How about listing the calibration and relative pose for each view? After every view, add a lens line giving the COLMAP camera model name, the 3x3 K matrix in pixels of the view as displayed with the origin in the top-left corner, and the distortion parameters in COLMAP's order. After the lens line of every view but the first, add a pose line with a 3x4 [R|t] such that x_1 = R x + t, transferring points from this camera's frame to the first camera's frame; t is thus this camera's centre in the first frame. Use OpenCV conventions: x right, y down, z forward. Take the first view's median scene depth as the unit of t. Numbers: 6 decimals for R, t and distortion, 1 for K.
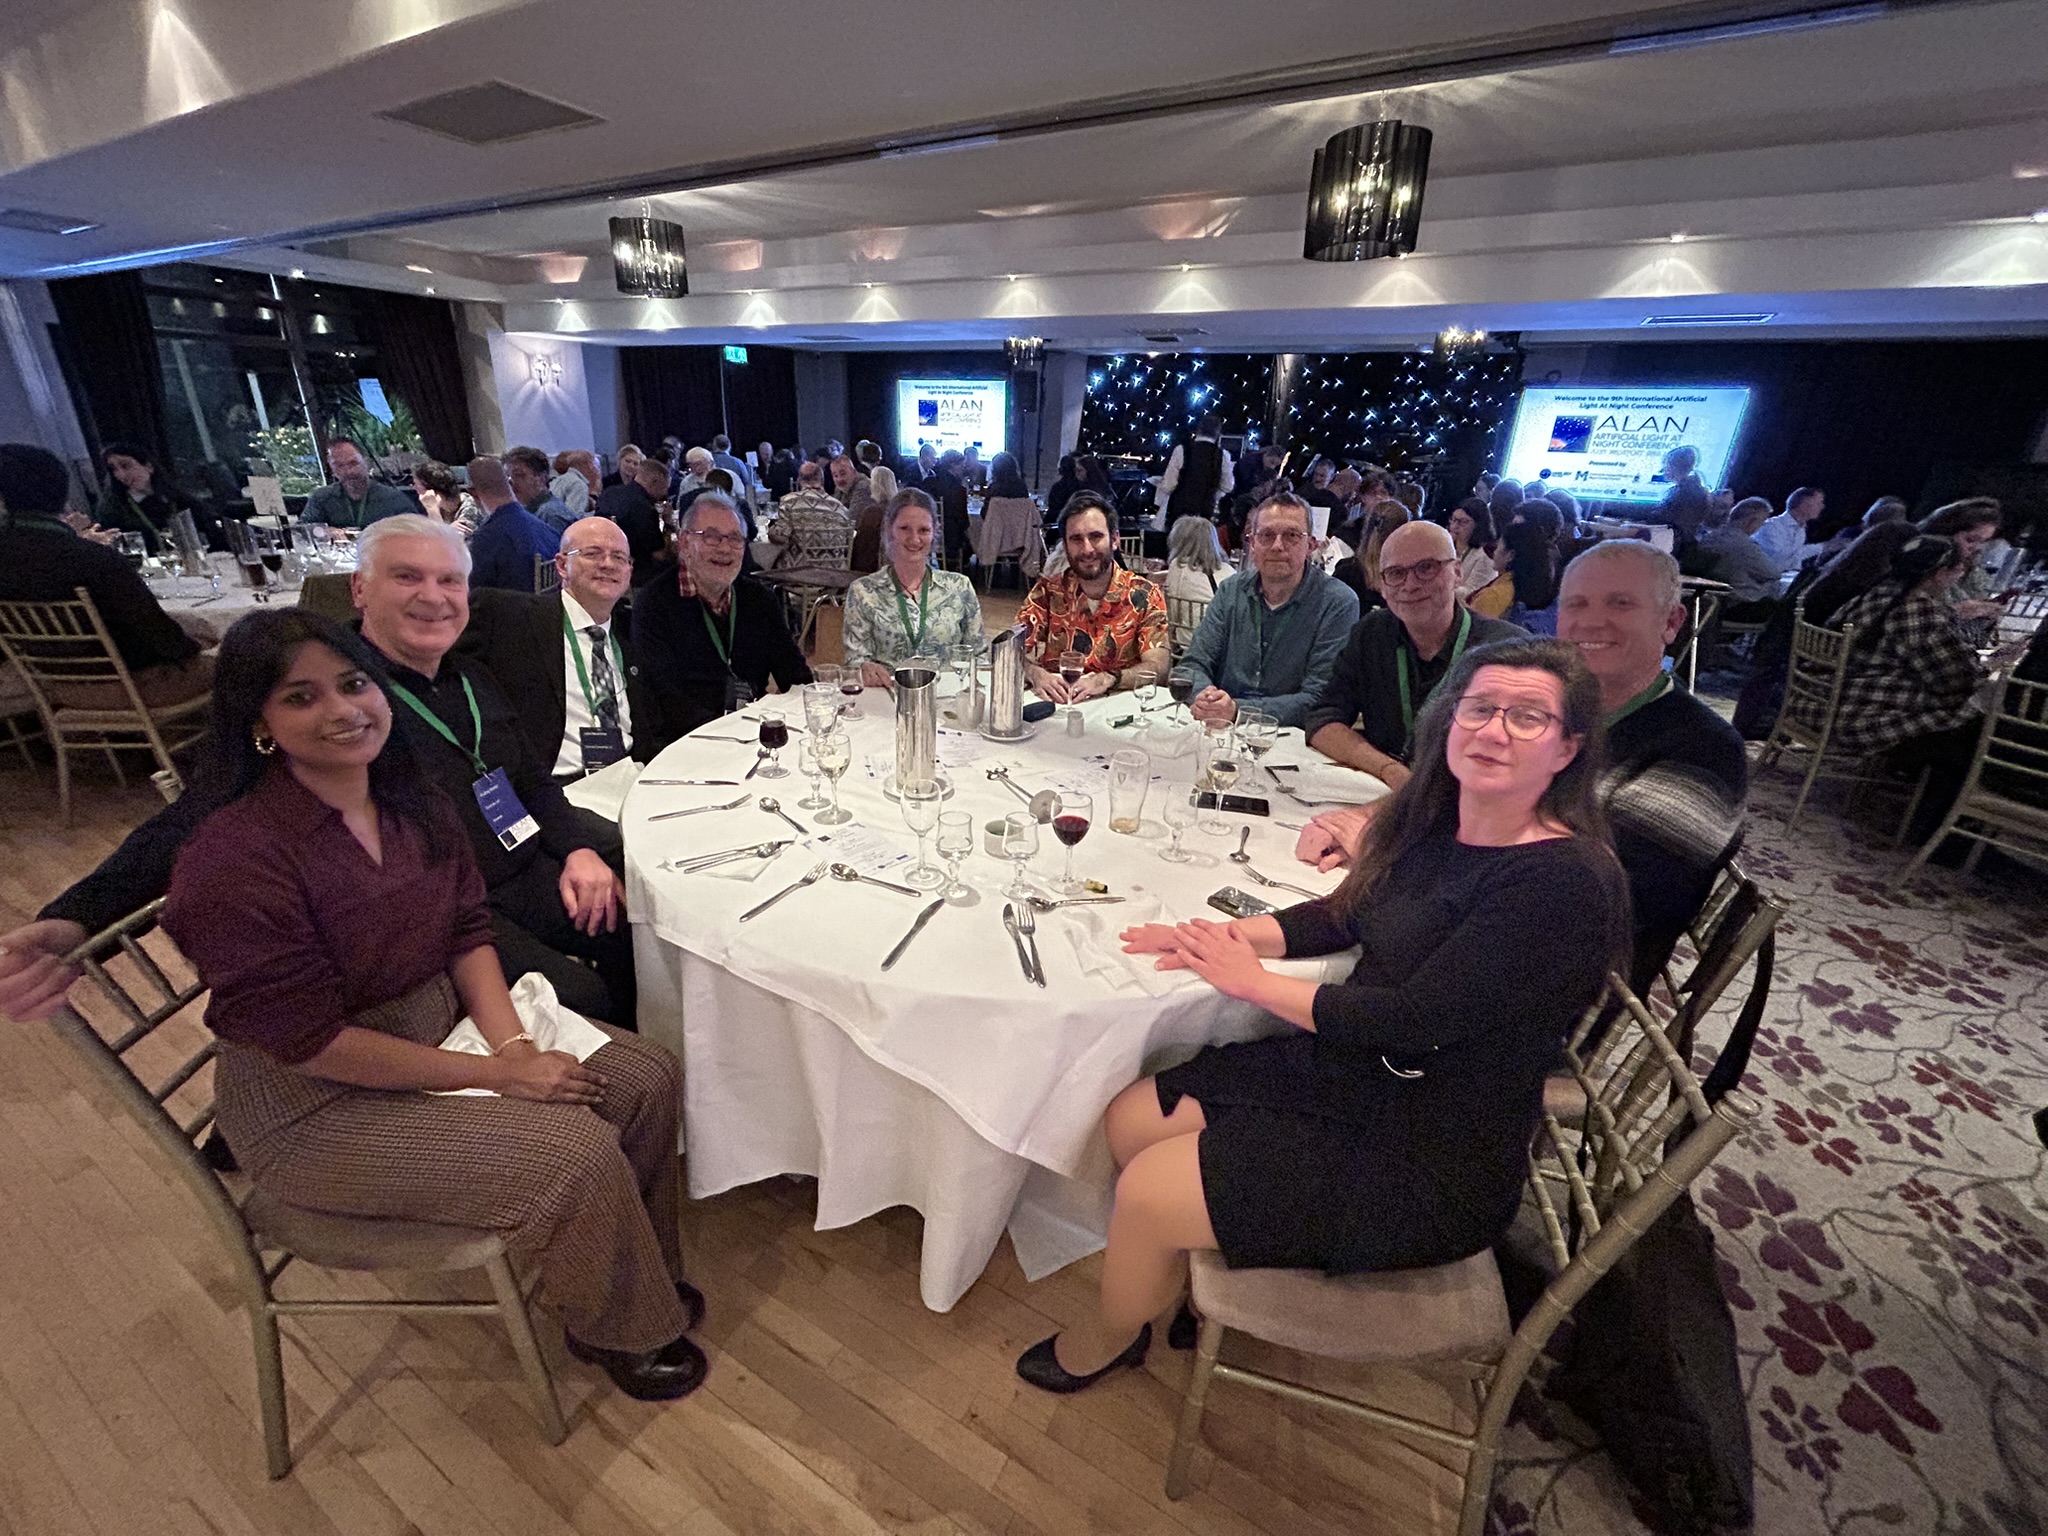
lens RADIAL K [[836.3, 0, 1027.9], [0, 836.3, 773.3], [0, 0, 1]] dist [-0.003431, 0.002733]
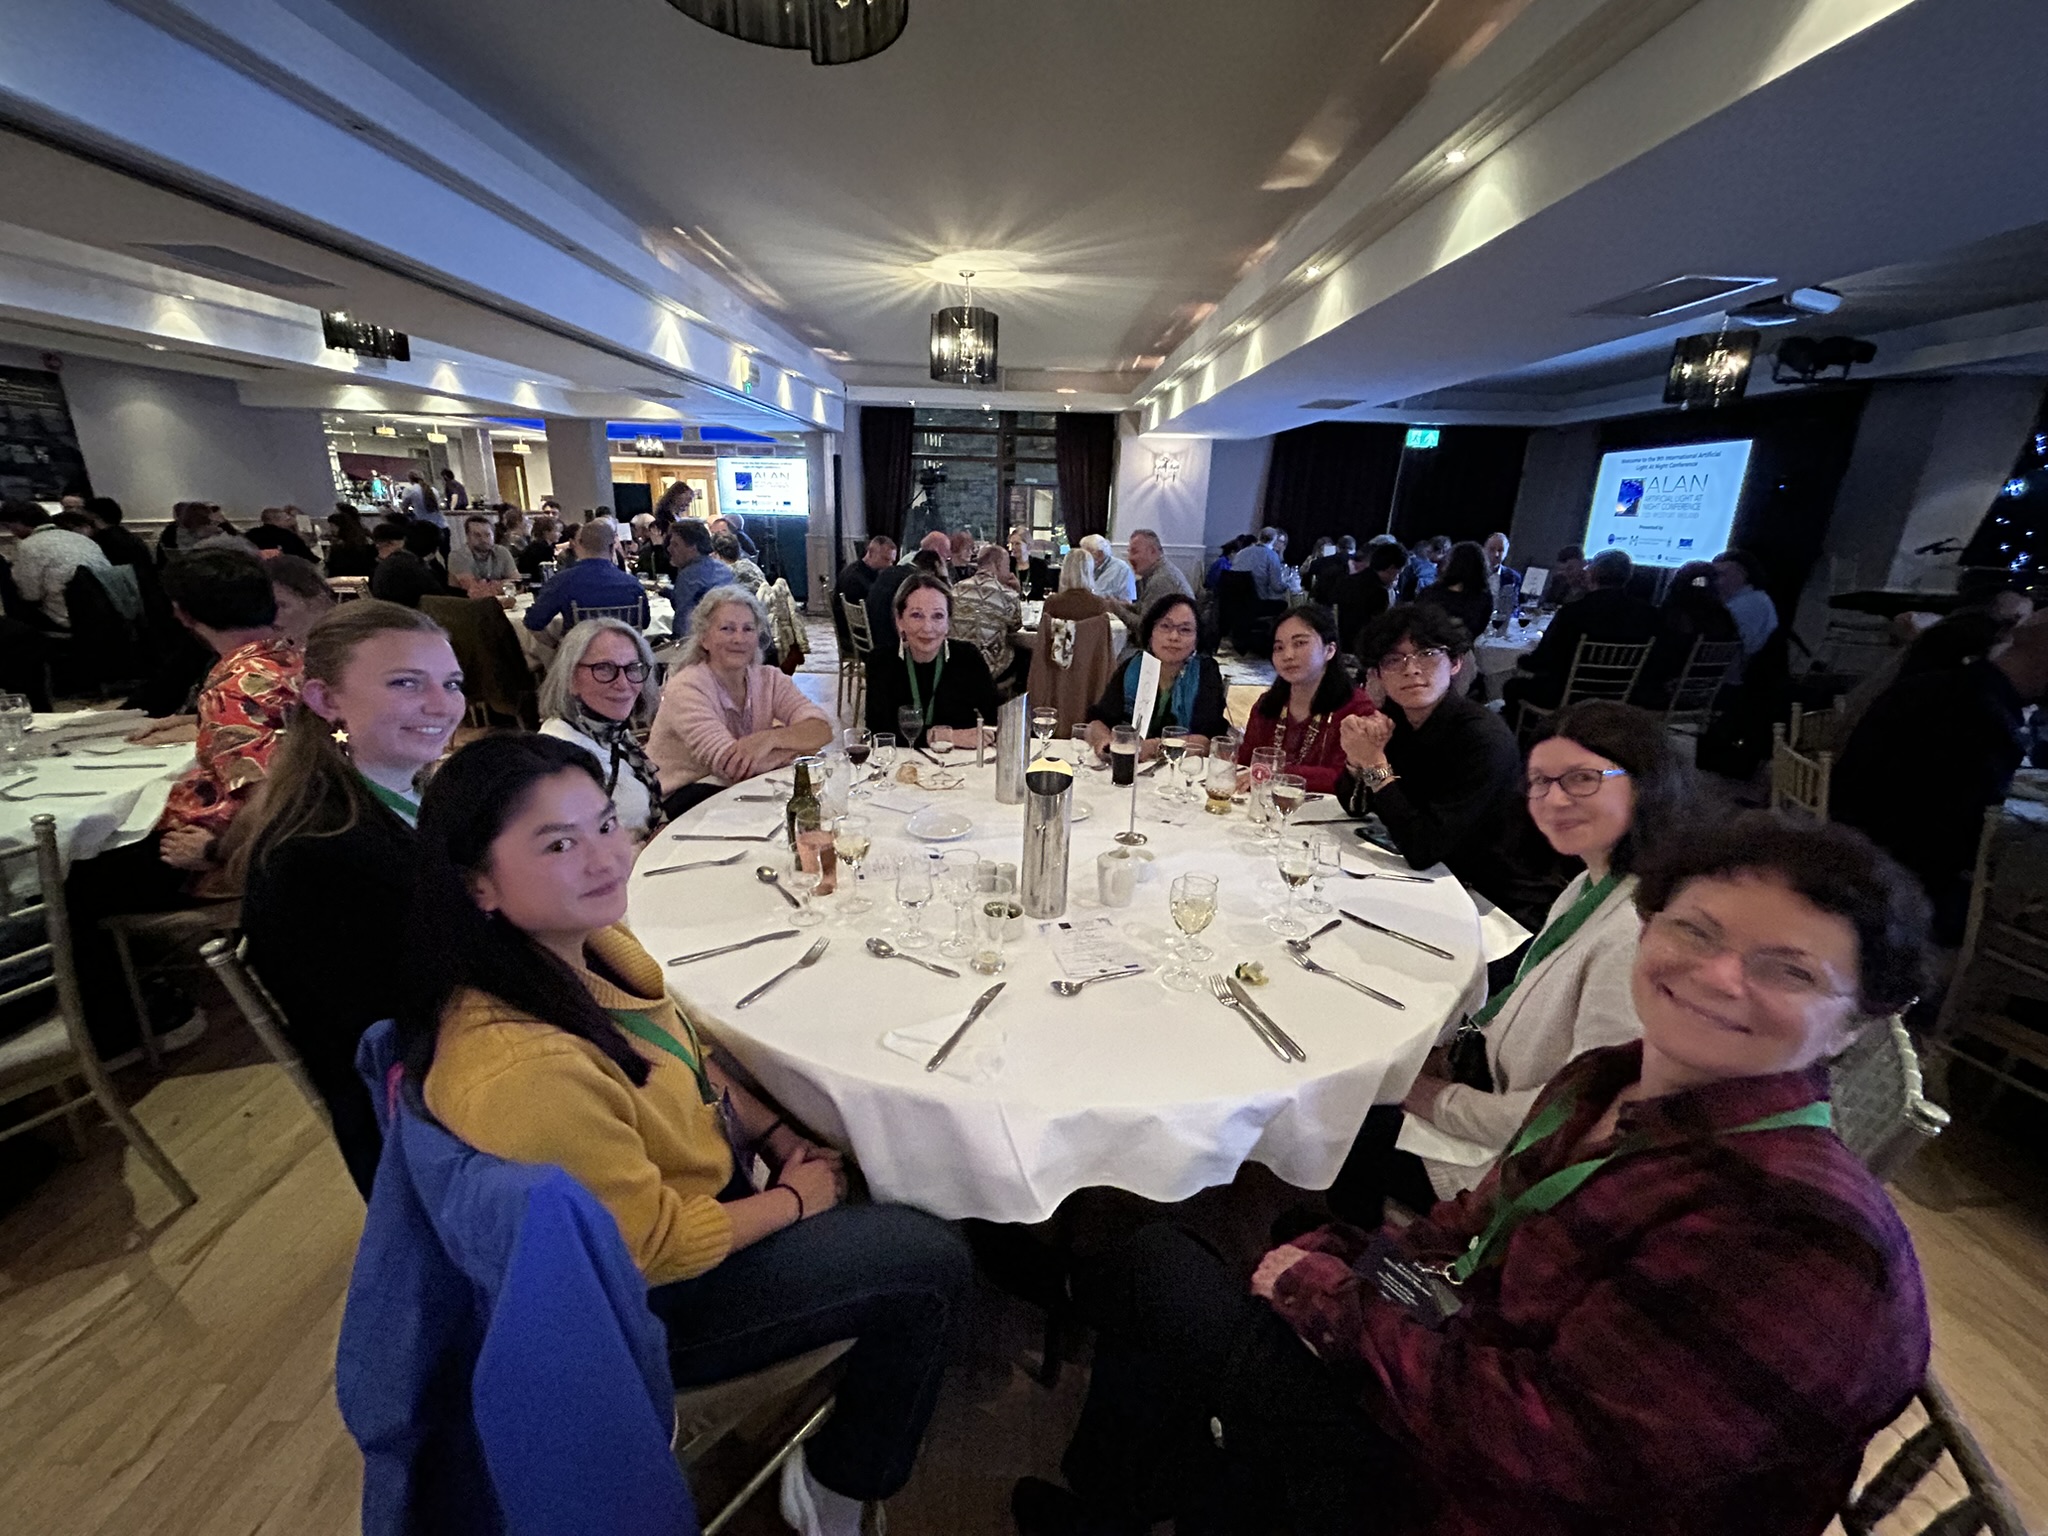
lens RADIAL K [[836.3, 0, 1013.3], [0, 836.3, 767.7], [0, 0, 1]] dist [-0.003431, 0.002733]
pose [[0.484160, 0.240086, -0.841396, 0.316805], [-0.340358, 0.937560, 0.071675, -0.132852], [0.806068, 0.251674, 0.535644, 0.367312]]
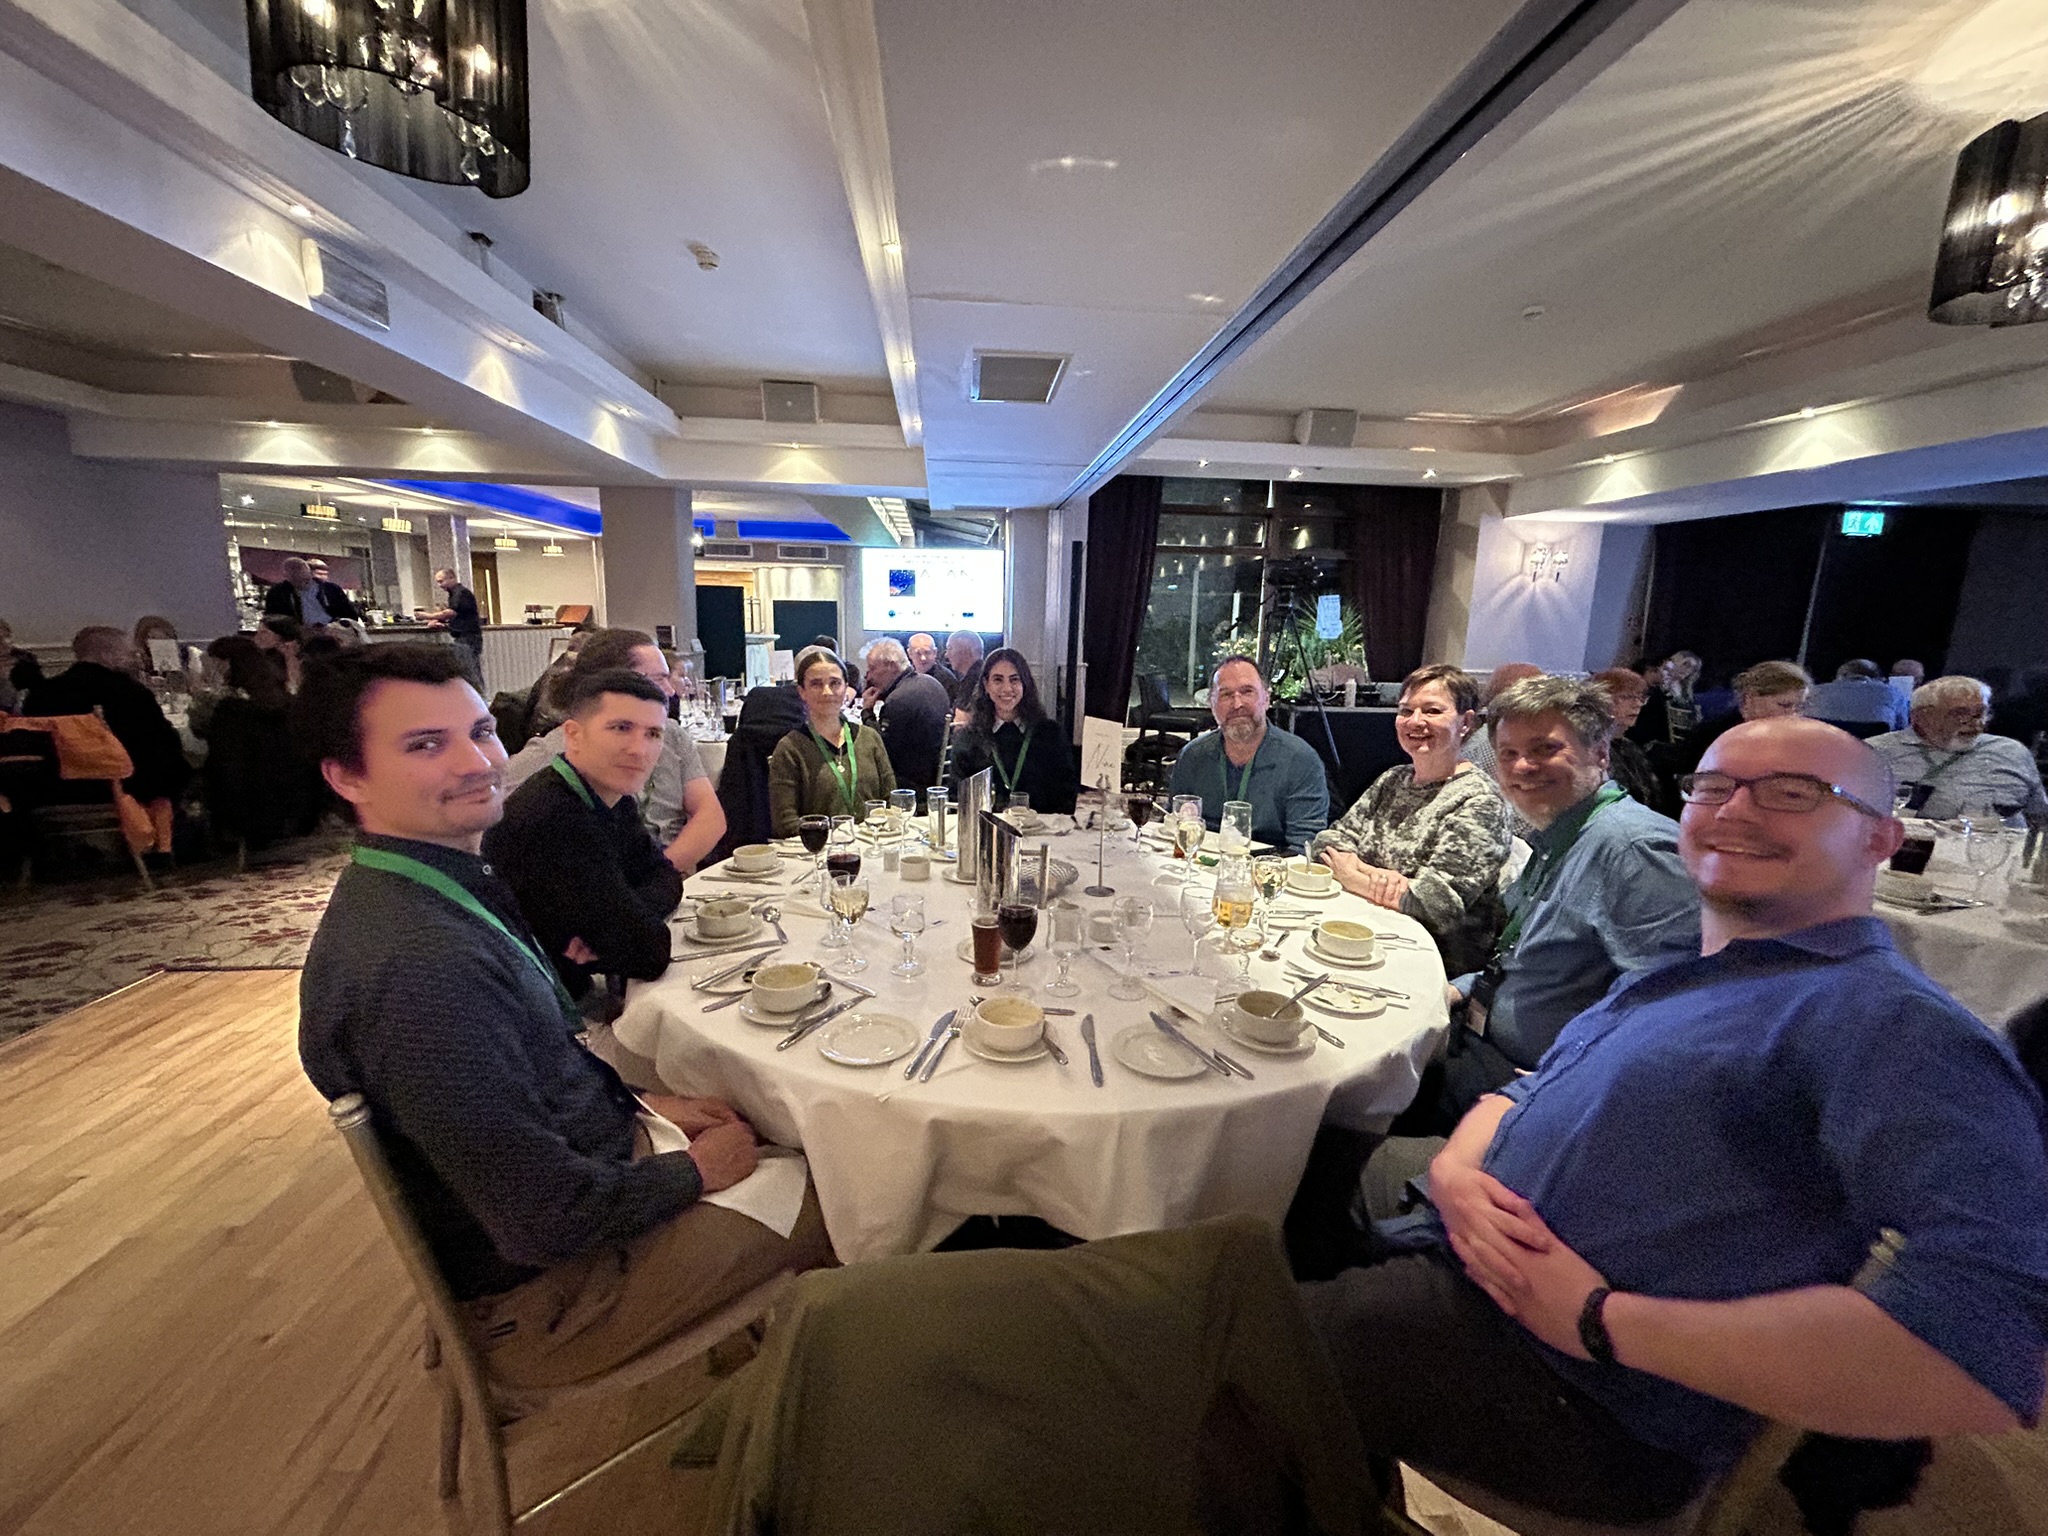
lens RADIAL K [[836.3, 0, 1007.5], [0, 836.3, 761.1], [0, 0, 1]] dist [-0.003431, 0.002733]
pose [[0.556907, 0.116894, -0.822308, -0.219425], [-0.317401, 0.944856, -0.080645, -0.111193], [0.767536, 0.305913, 0.563299, 0.284637]]
